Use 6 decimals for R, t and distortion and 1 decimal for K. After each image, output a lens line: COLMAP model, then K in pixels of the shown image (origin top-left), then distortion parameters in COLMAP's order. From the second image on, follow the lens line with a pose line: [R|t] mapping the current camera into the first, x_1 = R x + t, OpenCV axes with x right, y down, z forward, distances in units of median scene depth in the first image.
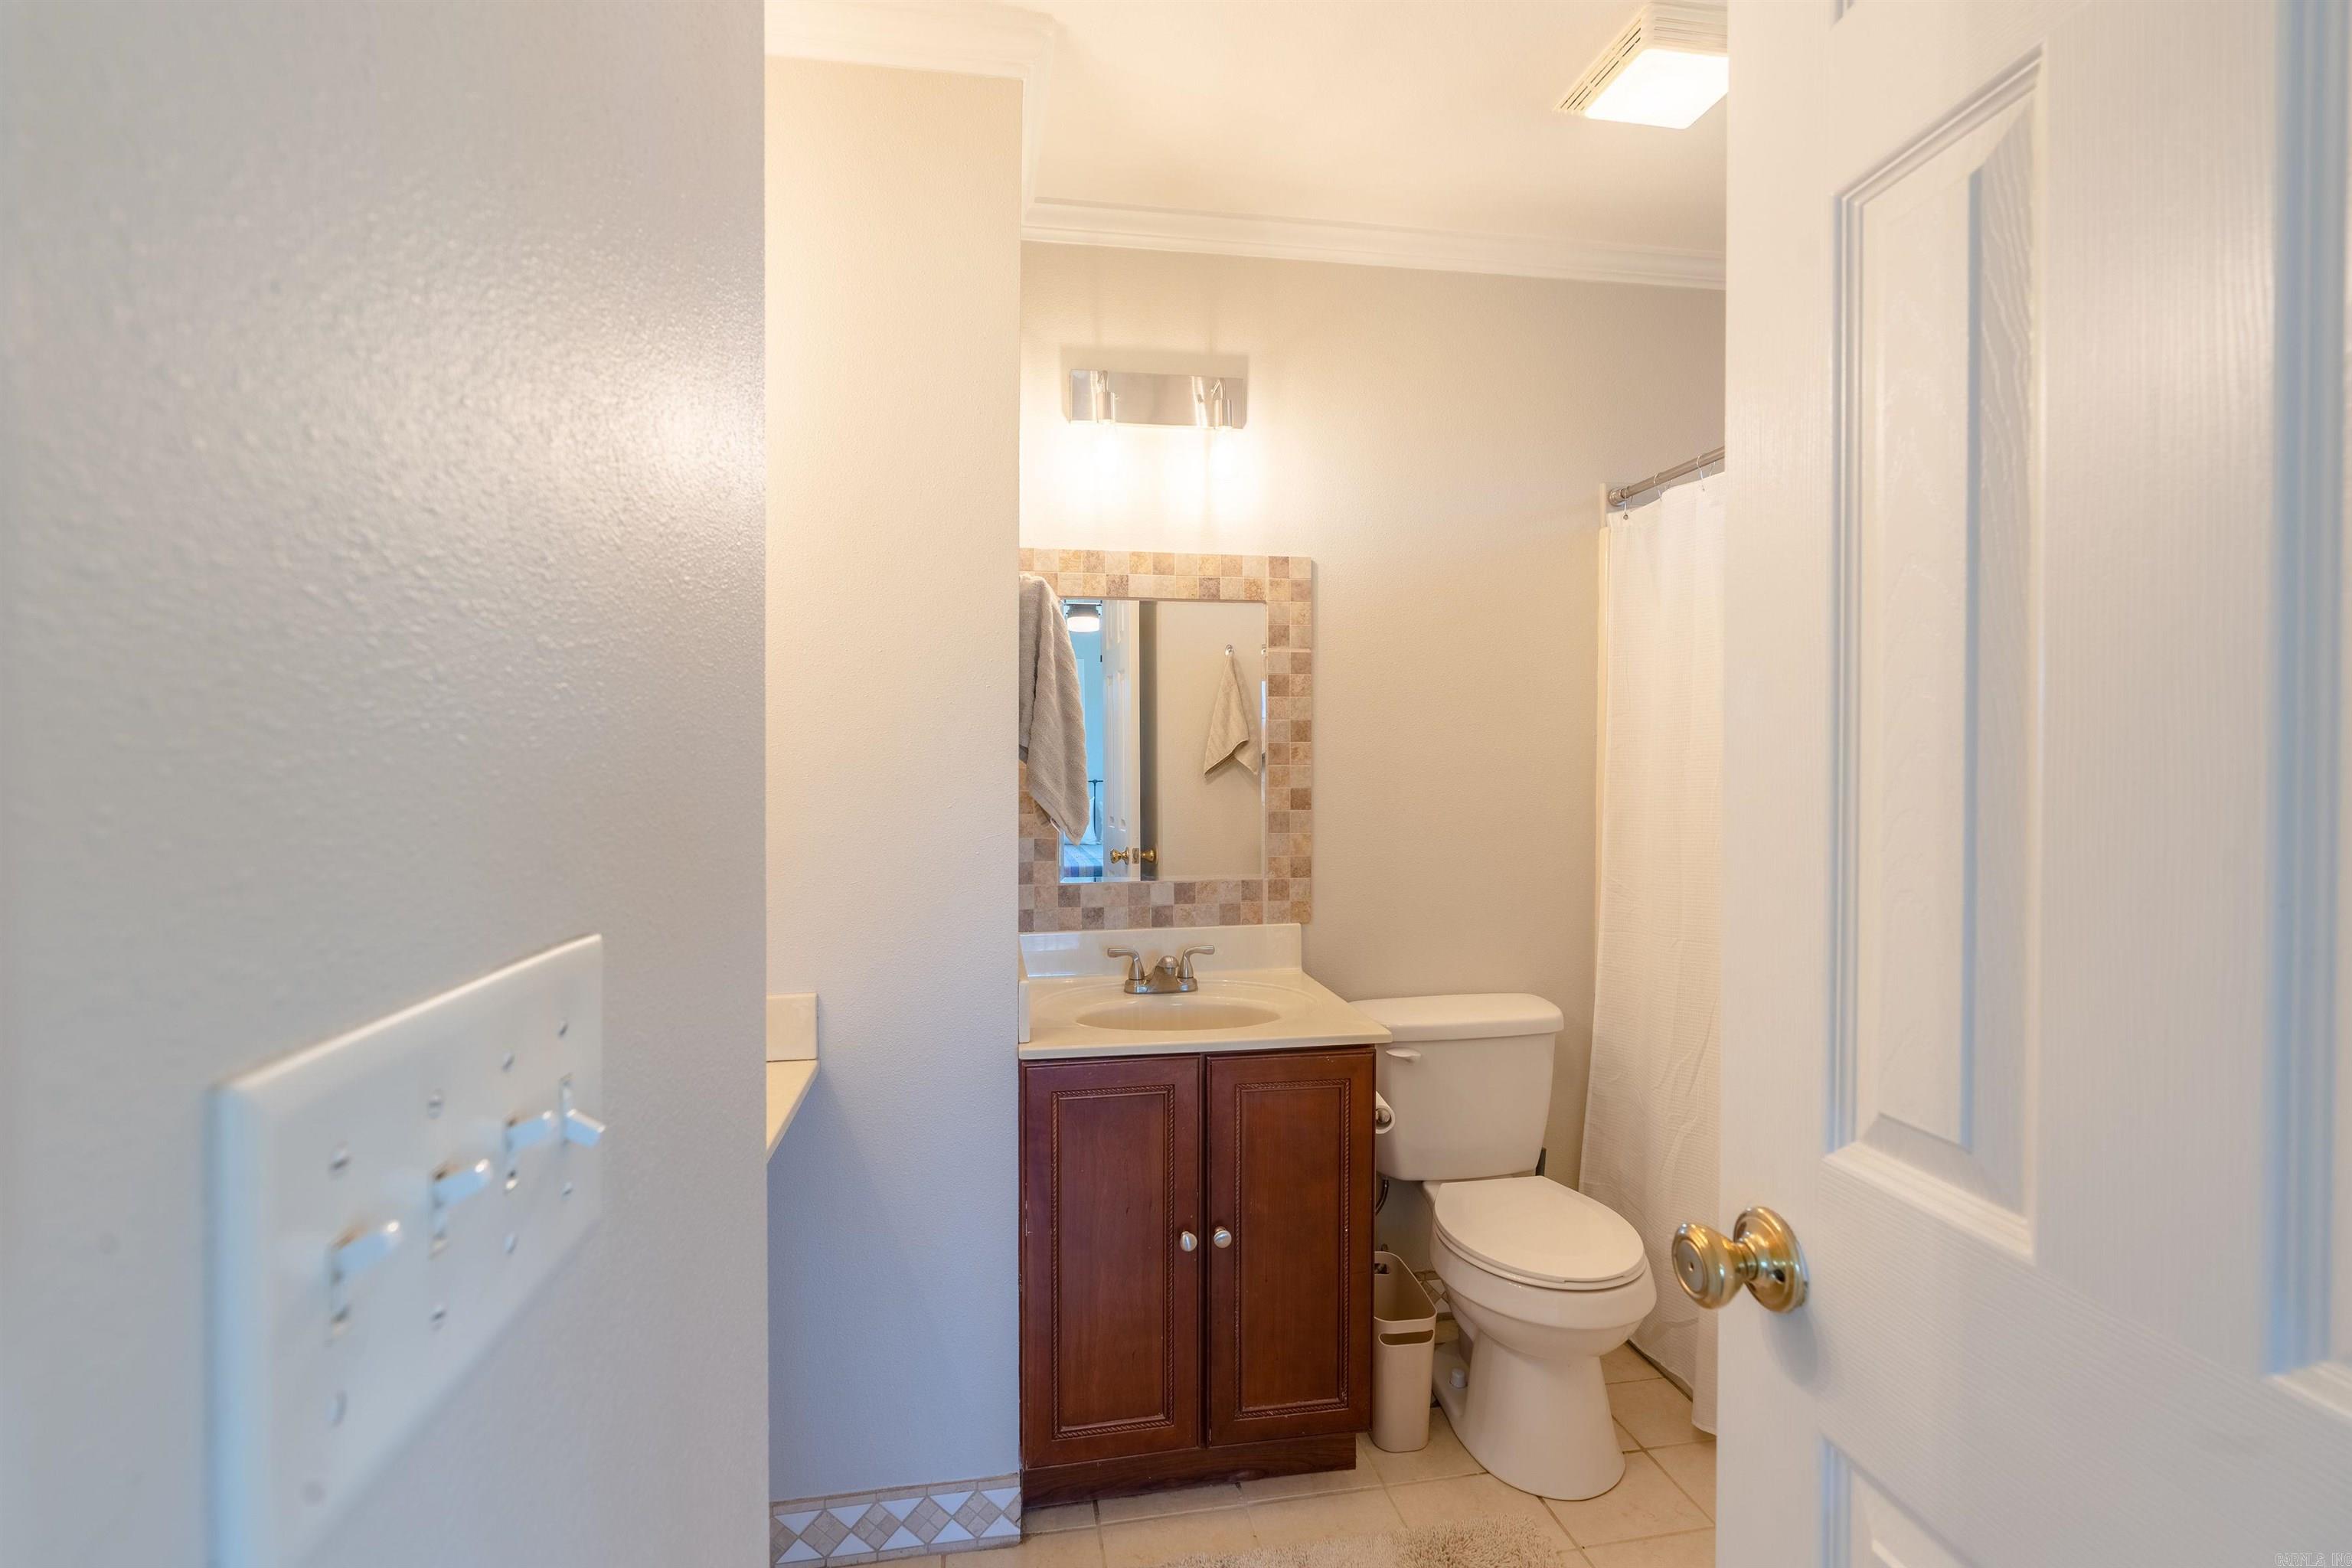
lens RADIAL K [[1066.1, 0, 1176.0], [0, 1066.1, 784.0], [0, 0, 1]] dist [-0.011131, 0.003610]
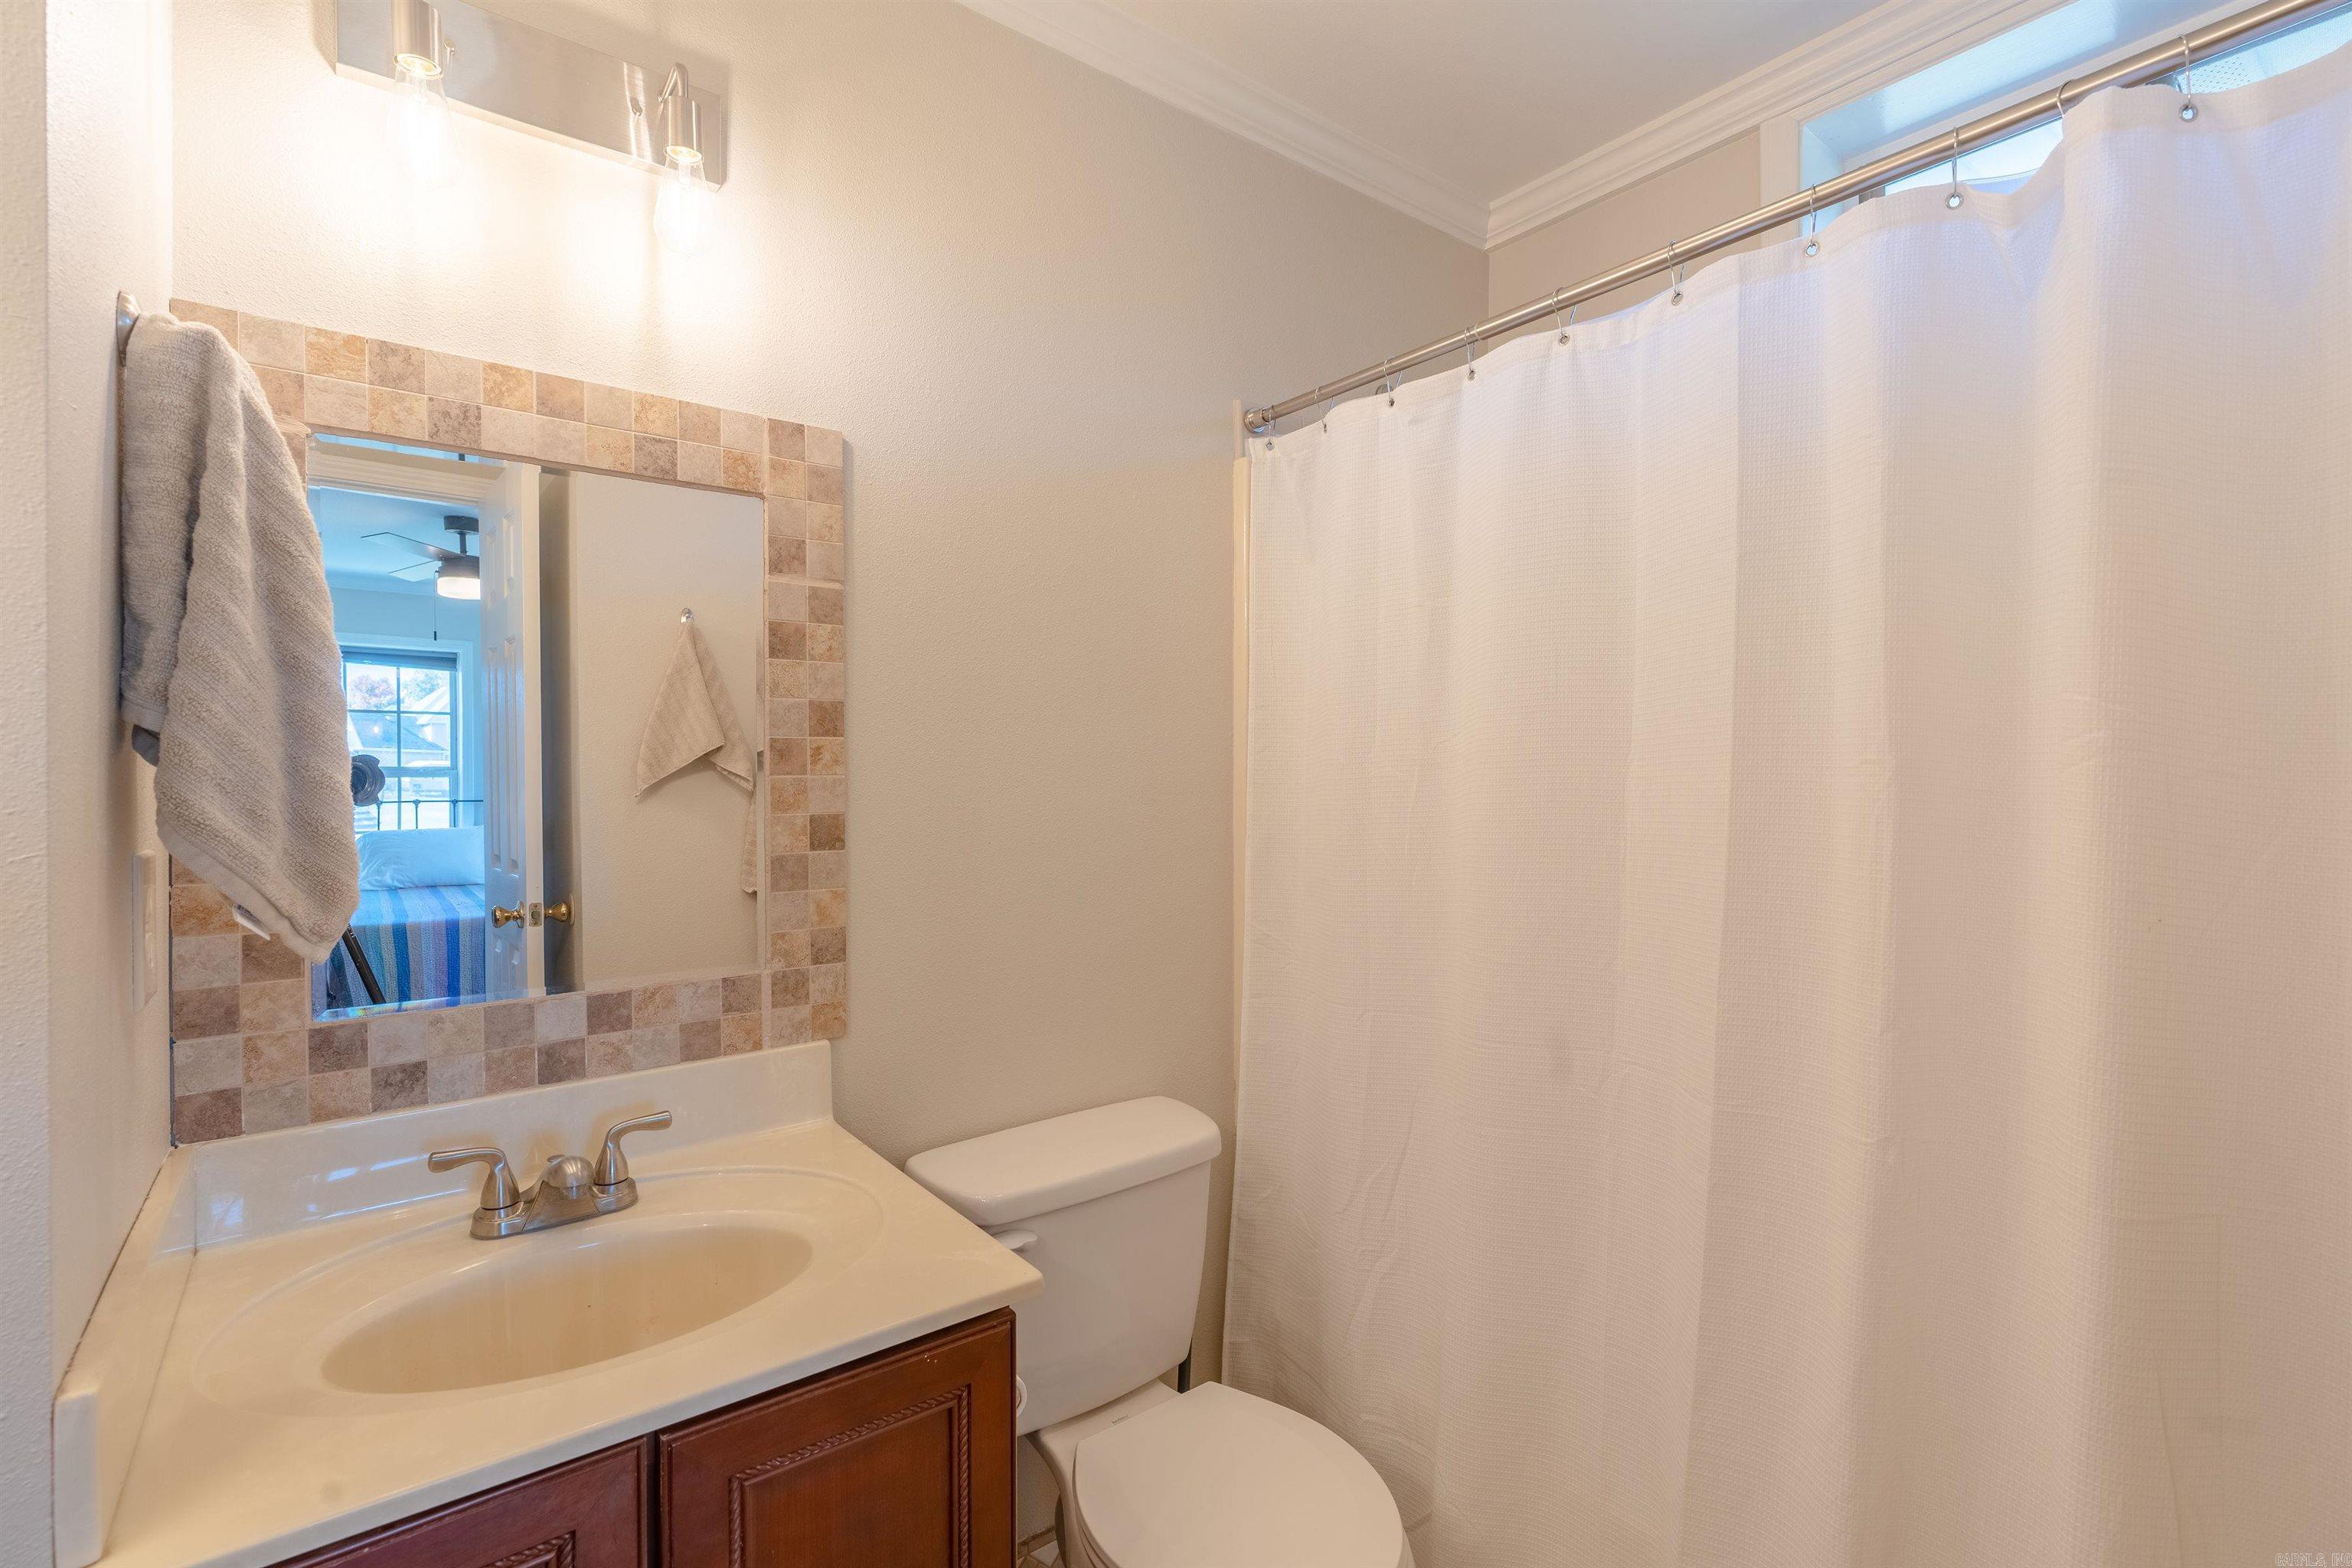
lens RADIAL K [[1066.1, 0, 1176.0], [0, 1066.1, 784.0], [0, 0, 1]] dist [-0.011131, 0.003610]
pose [[0.884555, -0.006097, 0.466396, 0.011662], [0.011721, 0.999889, -0.009159, -0.005366], [-0.466289, 0.013569, 0.884529, 0.384204]]
